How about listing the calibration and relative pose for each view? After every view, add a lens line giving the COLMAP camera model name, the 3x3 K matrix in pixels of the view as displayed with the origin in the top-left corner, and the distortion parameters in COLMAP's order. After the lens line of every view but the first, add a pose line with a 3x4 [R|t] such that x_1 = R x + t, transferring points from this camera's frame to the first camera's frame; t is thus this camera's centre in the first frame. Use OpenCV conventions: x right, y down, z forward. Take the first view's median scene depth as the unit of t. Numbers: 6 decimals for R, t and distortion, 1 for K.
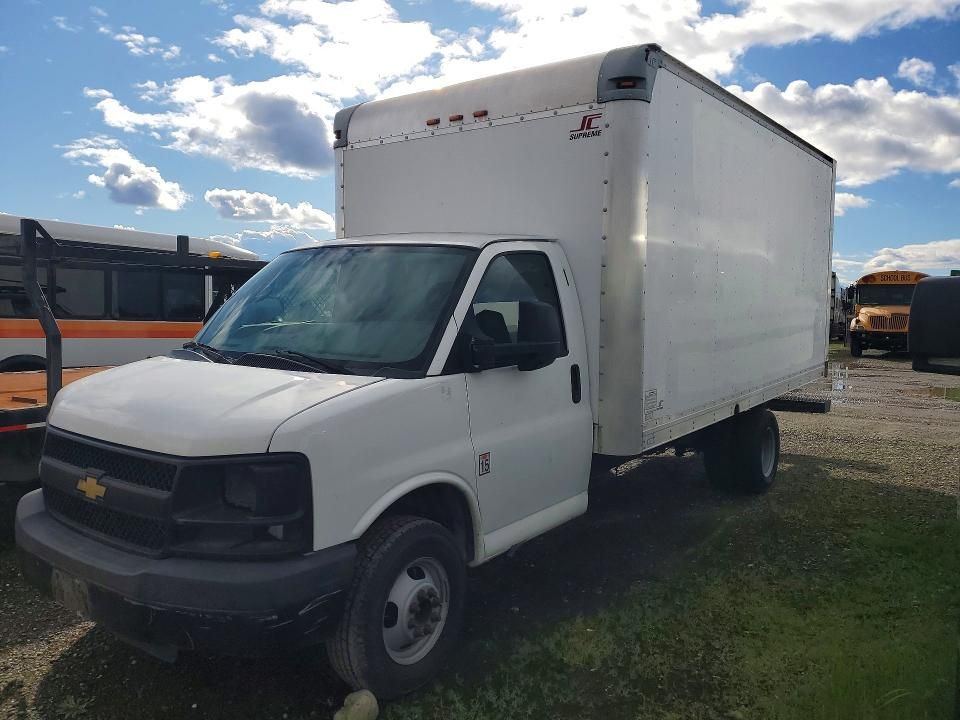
lens RADIAL K [[754.2, 0, 483.0], [0, 754.2, 364.5], [0, 0, 1]] dist [0.030066, -0.031866]
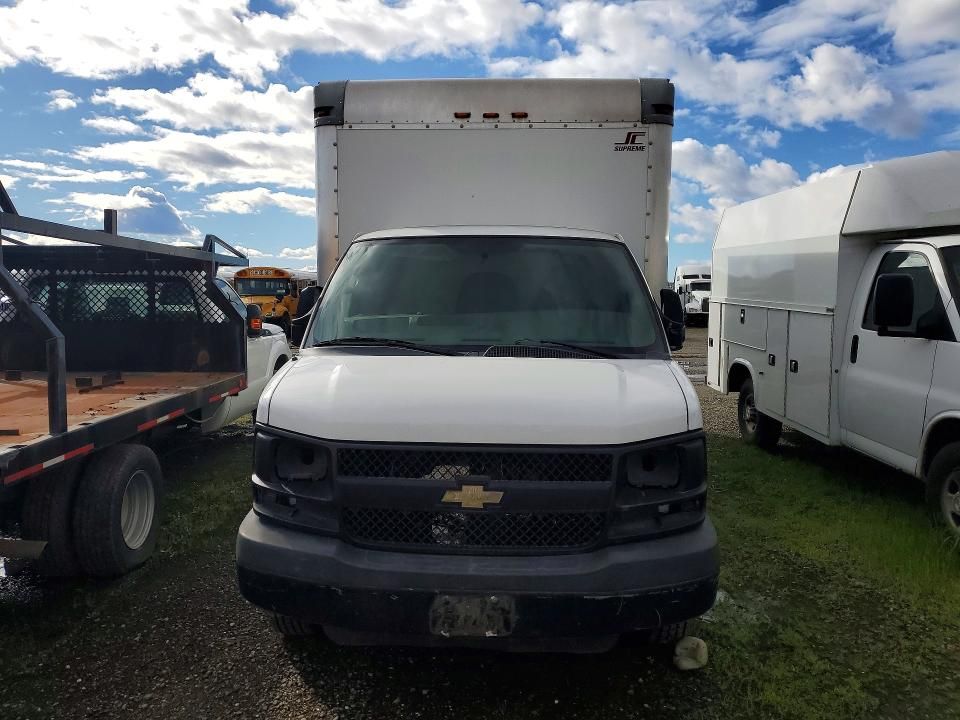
lens RADIAL K [[734.6, 0, 480.0], [0, 734.6, 360.0], [0, 0, 1]] dist [0.010127, 0.002358]
pose [[0.822373, -0.054700, 0.566313, -0.632255], [0.048734, 0.998482, 0.025674, -0.014621], [-0.566858, 0.006485, 0.823790, 0.170696]]
